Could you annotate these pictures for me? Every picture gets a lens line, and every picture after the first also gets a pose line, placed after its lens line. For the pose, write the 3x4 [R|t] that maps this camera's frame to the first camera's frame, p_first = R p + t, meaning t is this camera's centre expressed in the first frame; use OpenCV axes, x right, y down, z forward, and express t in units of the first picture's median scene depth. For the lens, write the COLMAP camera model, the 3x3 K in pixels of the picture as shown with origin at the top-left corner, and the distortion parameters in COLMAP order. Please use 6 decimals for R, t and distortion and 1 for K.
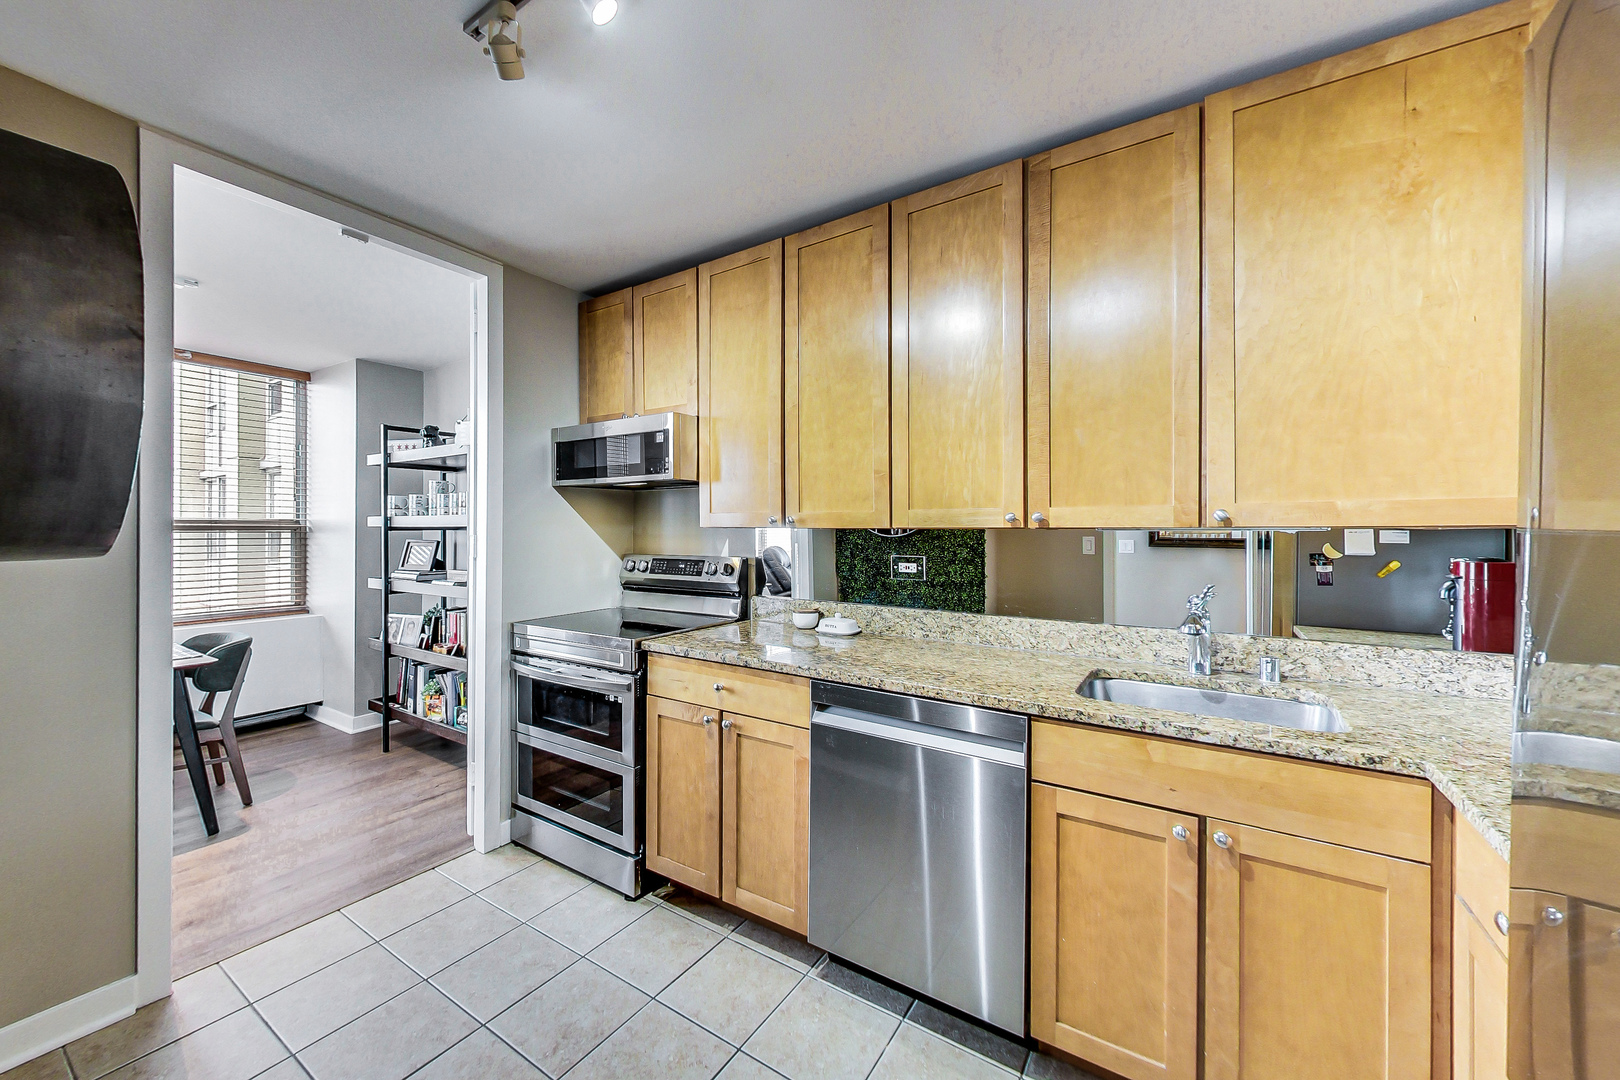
lens RADIAL K [[607.6, 0, 804.3], [0, 607.6, 483.7], [0, 0, 1]] dist [0.000547, -0.000374]
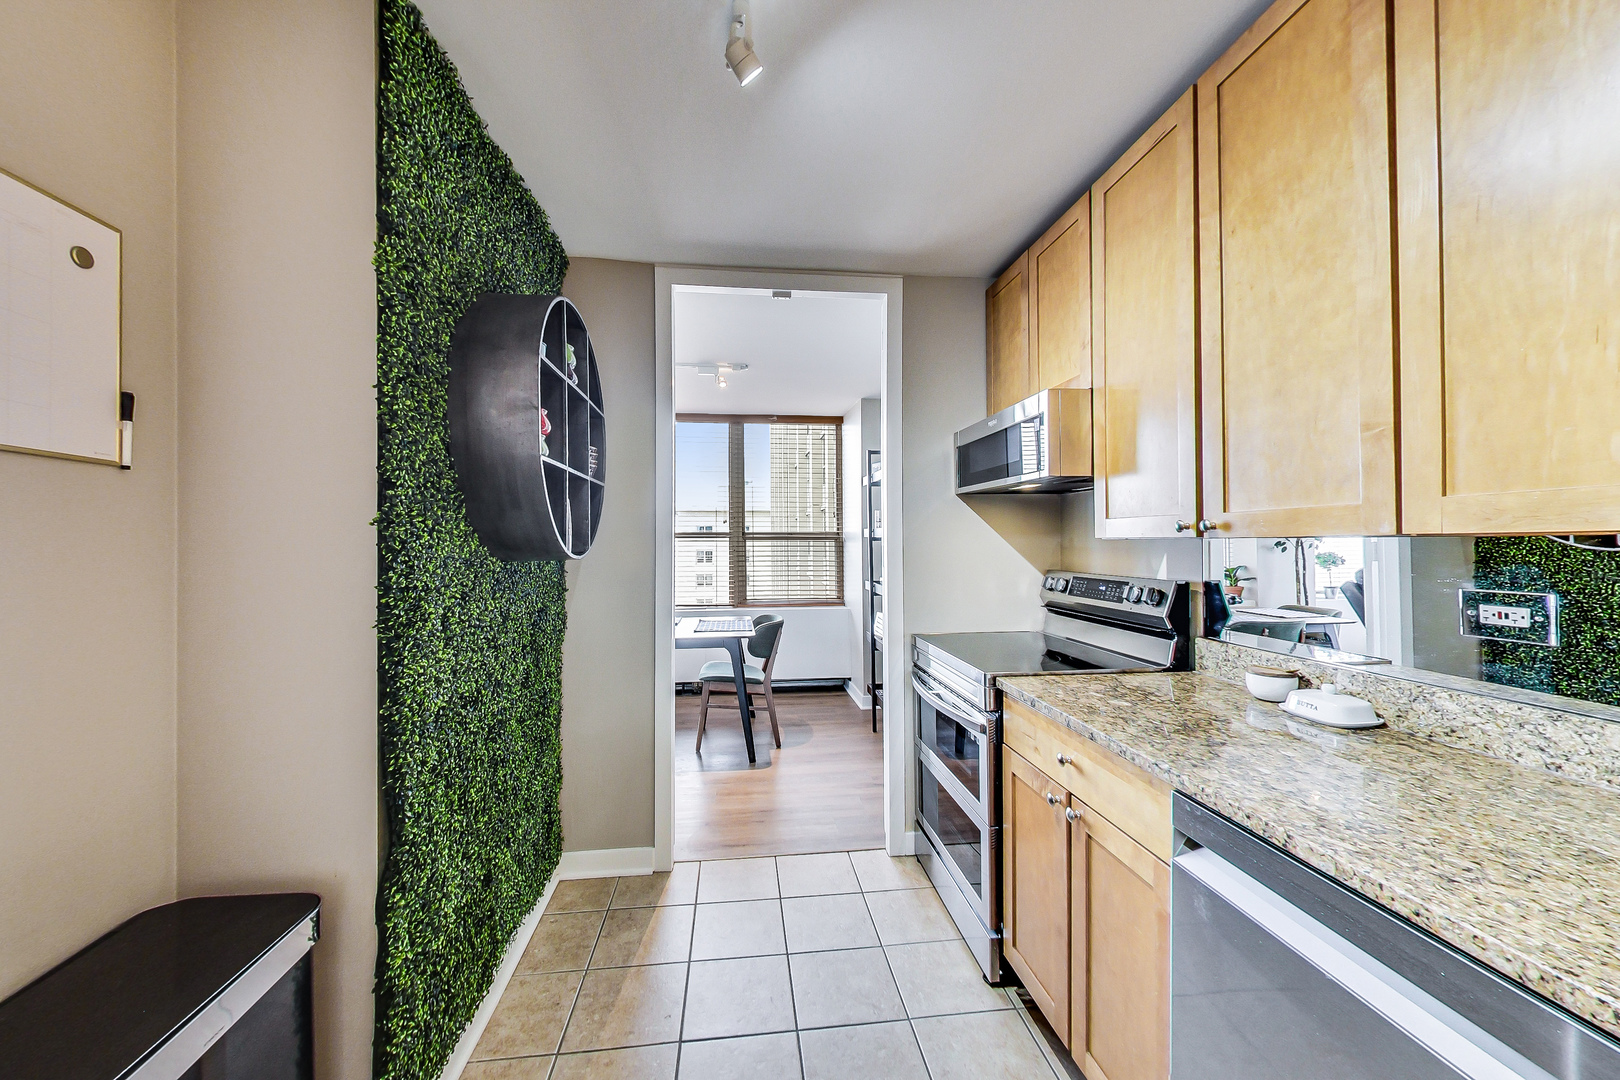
lens RADIAL K [[603.2, 0, 804.7], [0, 603.2, 516.8], [0, 0, 1]] dist [-0.000039, -0.007245]
pose [[0.623685, -0.035444, -0.780872, 0.186258], [0.064529, 0.997896, 0.006245, 0.020035], [0.779008, -0.054284, 0.624660, 0.265111]]
